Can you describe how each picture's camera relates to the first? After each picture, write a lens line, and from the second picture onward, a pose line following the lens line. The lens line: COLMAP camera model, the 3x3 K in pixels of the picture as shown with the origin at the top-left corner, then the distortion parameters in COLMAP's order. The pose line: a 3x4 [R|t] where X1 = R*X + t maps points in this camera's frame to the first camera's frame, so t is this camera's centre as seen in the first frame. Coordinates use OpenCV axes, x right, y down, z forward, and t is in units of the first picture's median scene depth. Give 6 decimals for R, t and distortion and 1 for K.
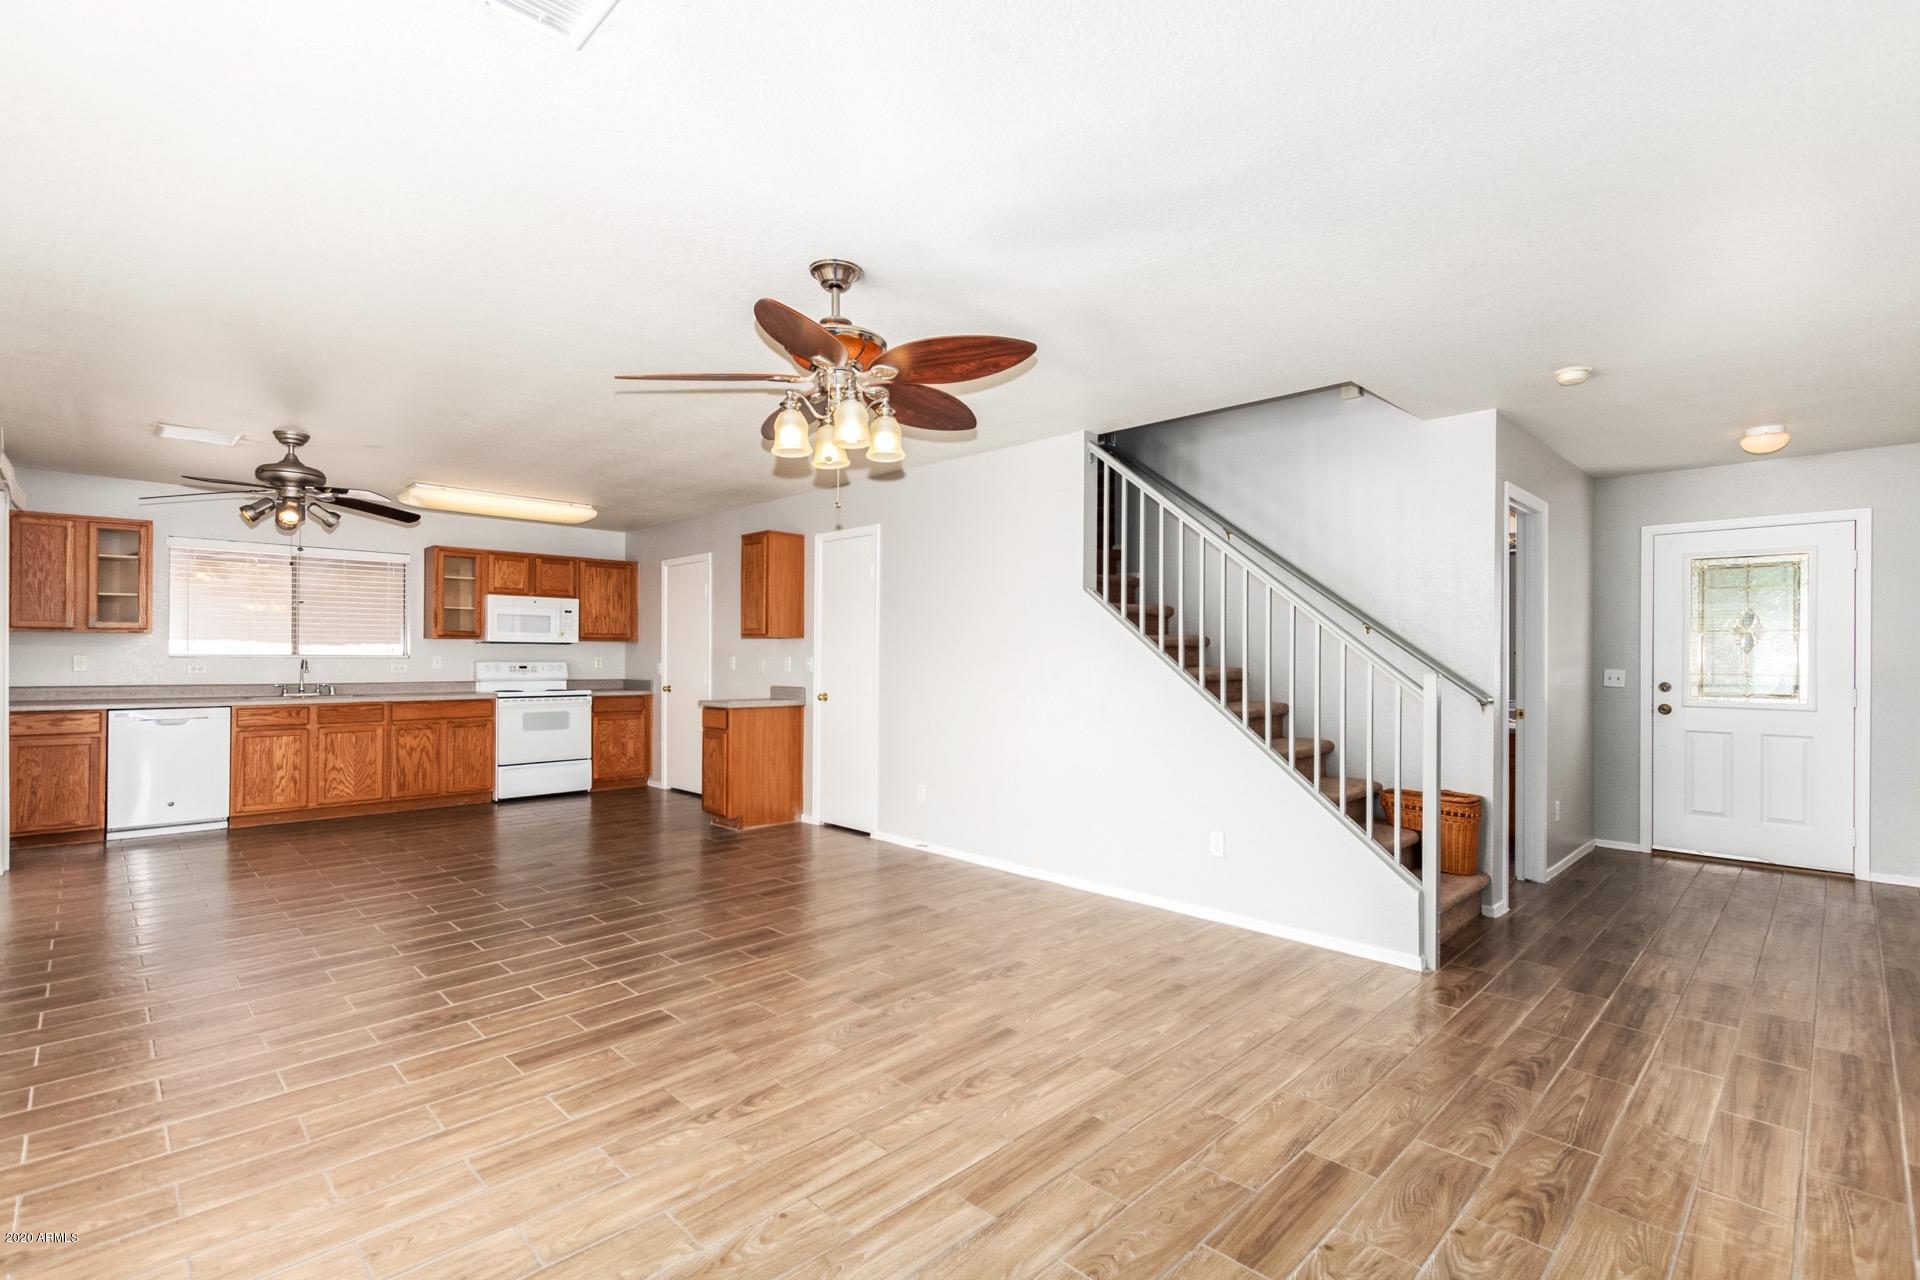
lens RADIAL K [[878.4, 0, 973.6], [0, 878.4, 652.3], [0, 0, 1]] dist [0.009034, -0.004753]
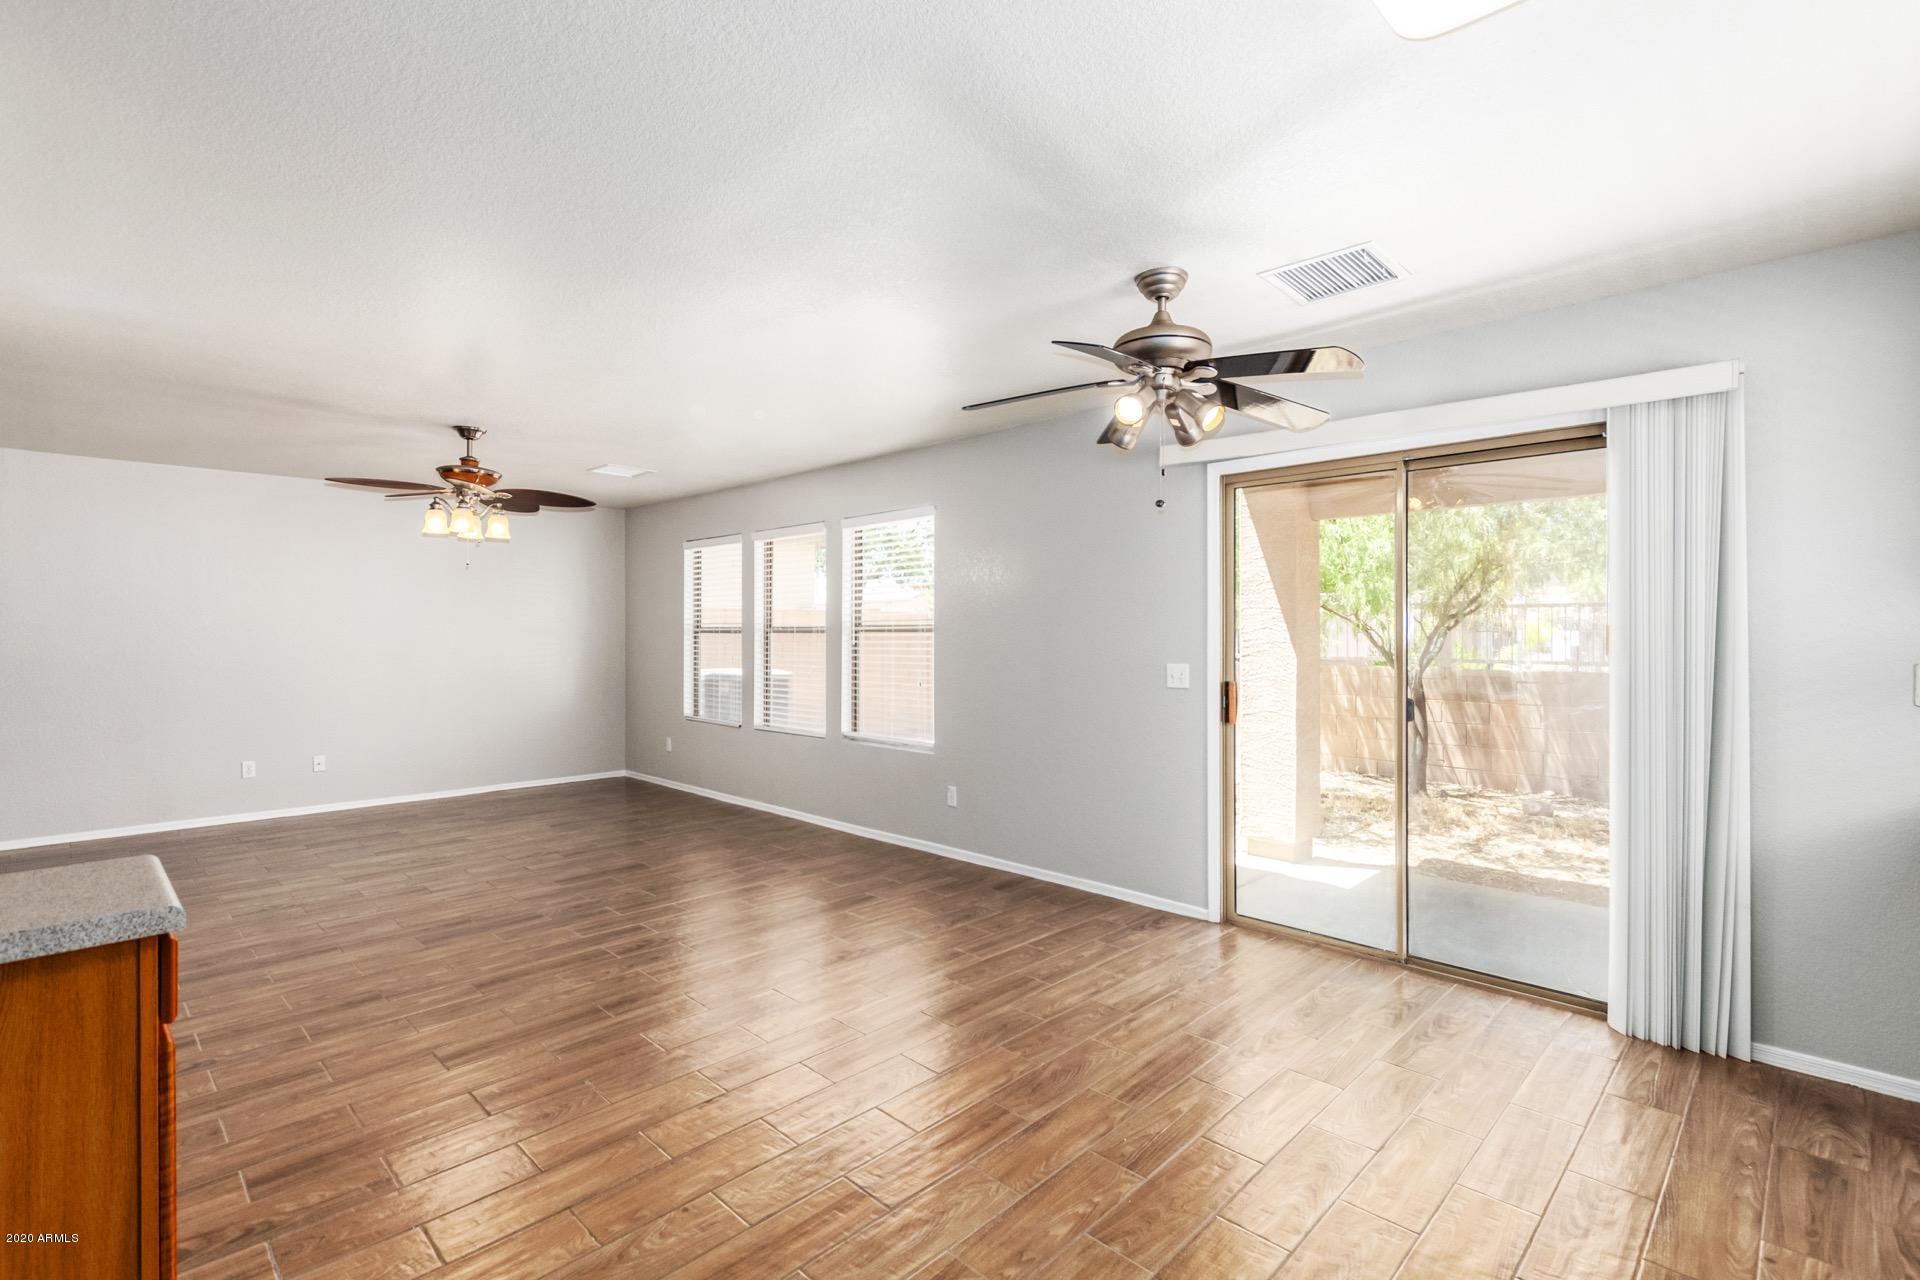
lens RADIAL K [[878.4, 0, 976.6], [0, 878.4, 637.4], [0, 0, 1]] dist [0.009034, -0.004753]
pose [[-0.999861, -0.006233, -0.015480, -0.496282], [-0.006187, 0.999976, -0.003070, -0.009154], [0.015499, -0.002974, -0.999875, 1.207461]]
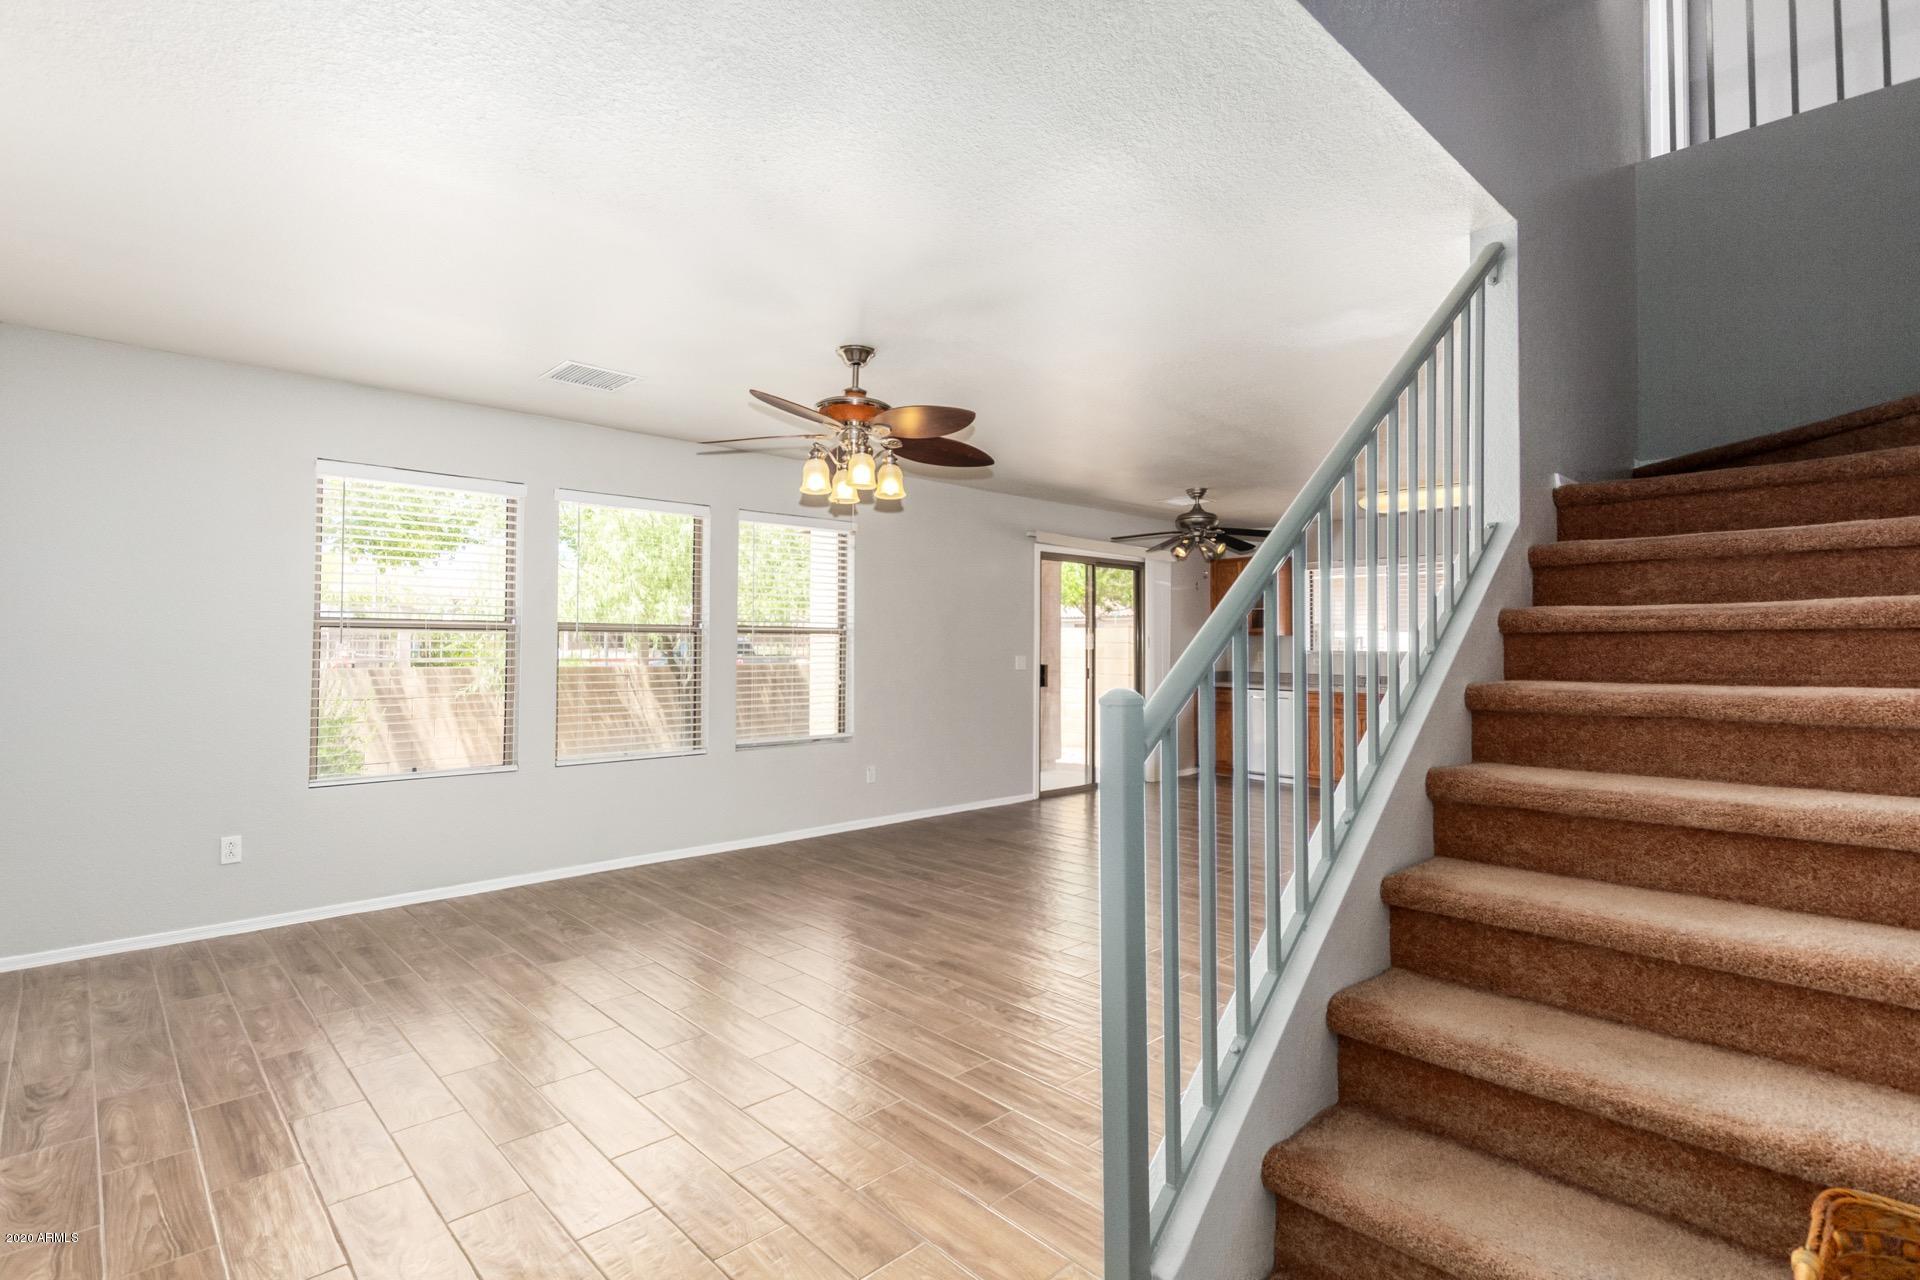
lens RADIAL K [[916.2, 0, 957.8], [0, 916.2, 618.1], [0, 0, 1]] dist [0.013809, -0.005404]
pose [[-0.031594, -0.034319, -0.998911, 0.510302], [0.001084, 0.999409, -0.034370, 0.000307], [0.999500, -0.002169, -0.031538, 0.518202]]
